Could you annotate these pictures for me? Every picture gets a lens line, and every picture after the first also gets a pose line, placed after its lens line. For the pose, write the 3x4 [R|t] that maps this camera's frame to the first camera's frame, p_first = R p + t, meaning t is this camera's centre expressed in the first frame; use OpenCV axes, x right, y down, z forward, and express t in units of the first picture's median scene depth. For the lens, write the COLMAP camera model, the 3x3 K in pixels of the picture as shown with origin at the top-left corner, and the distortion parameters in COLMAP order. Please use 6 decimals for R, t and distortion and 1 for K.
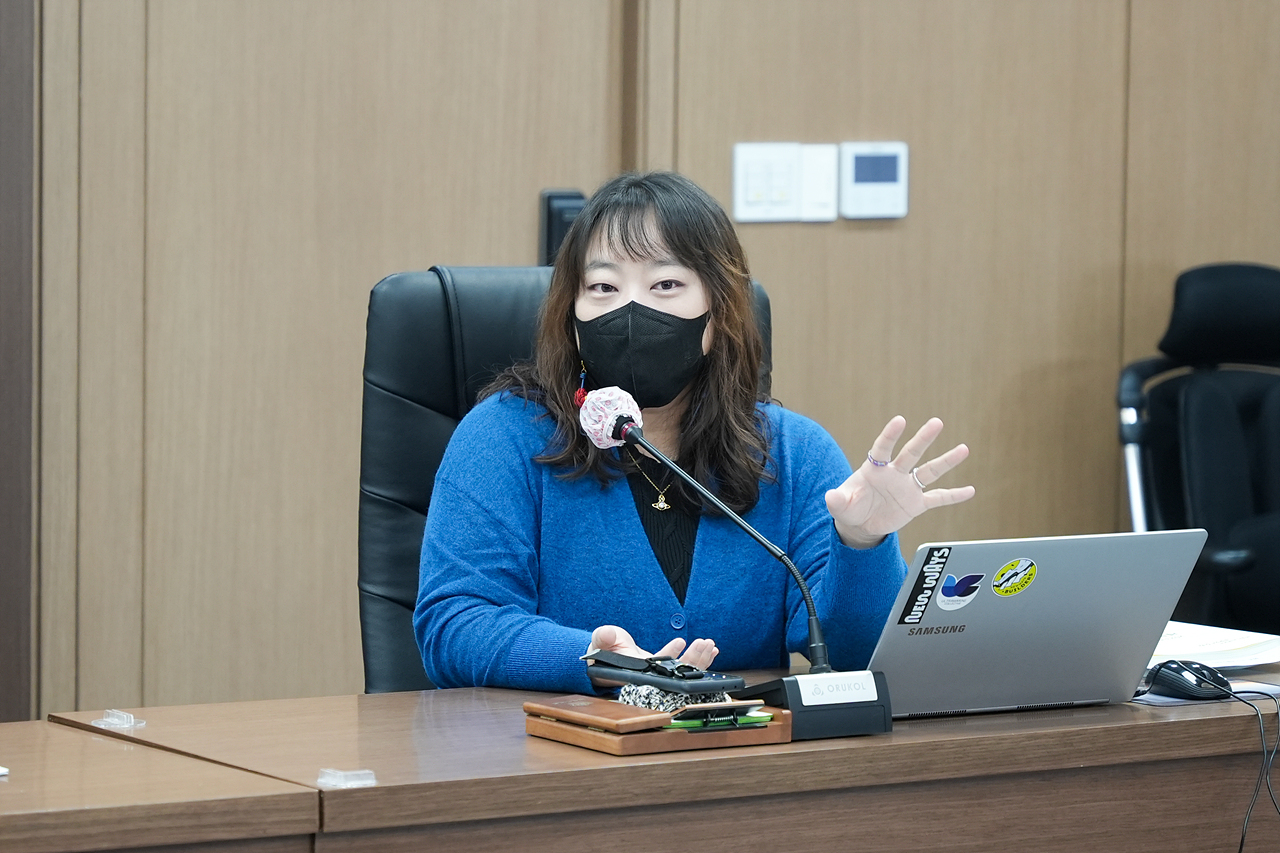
lens RADIAL K [[4666.8, 0, 604.5], [0, 4666.8, 469.8], [0, 0, 1]] dist [0.043261, 0.000000]
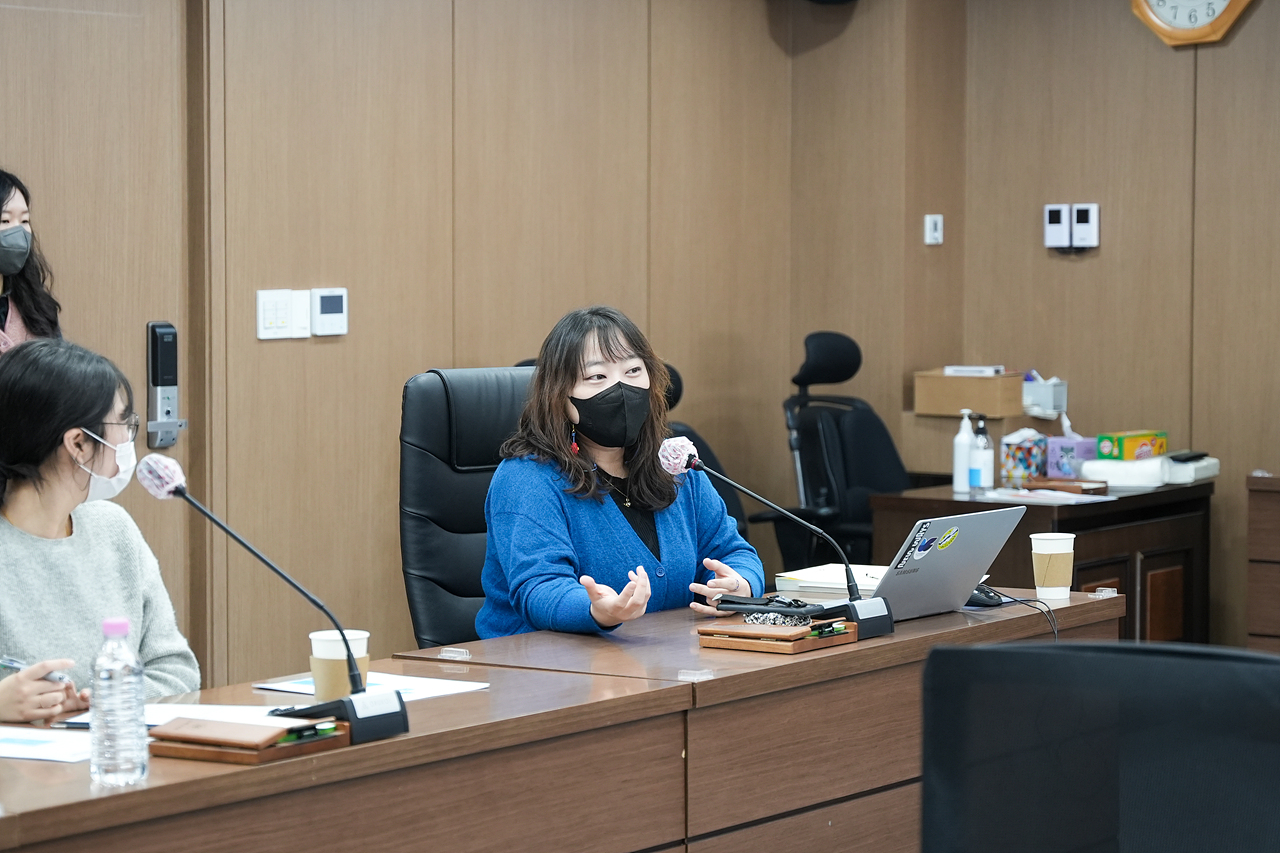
lens RADIAL K [[3121.5, 0, 635.2], [0, 3121.5, 416.6], [0, 0, 1]] dist [-0.011698, 0.000000]
pose [[0.920051, -0.032899, 0.390415, -0.457790], [0.043273, 0.998905, -0.017803, -0.006237], [-0.389402, 0.033274, 0.920467, -0.014125]]
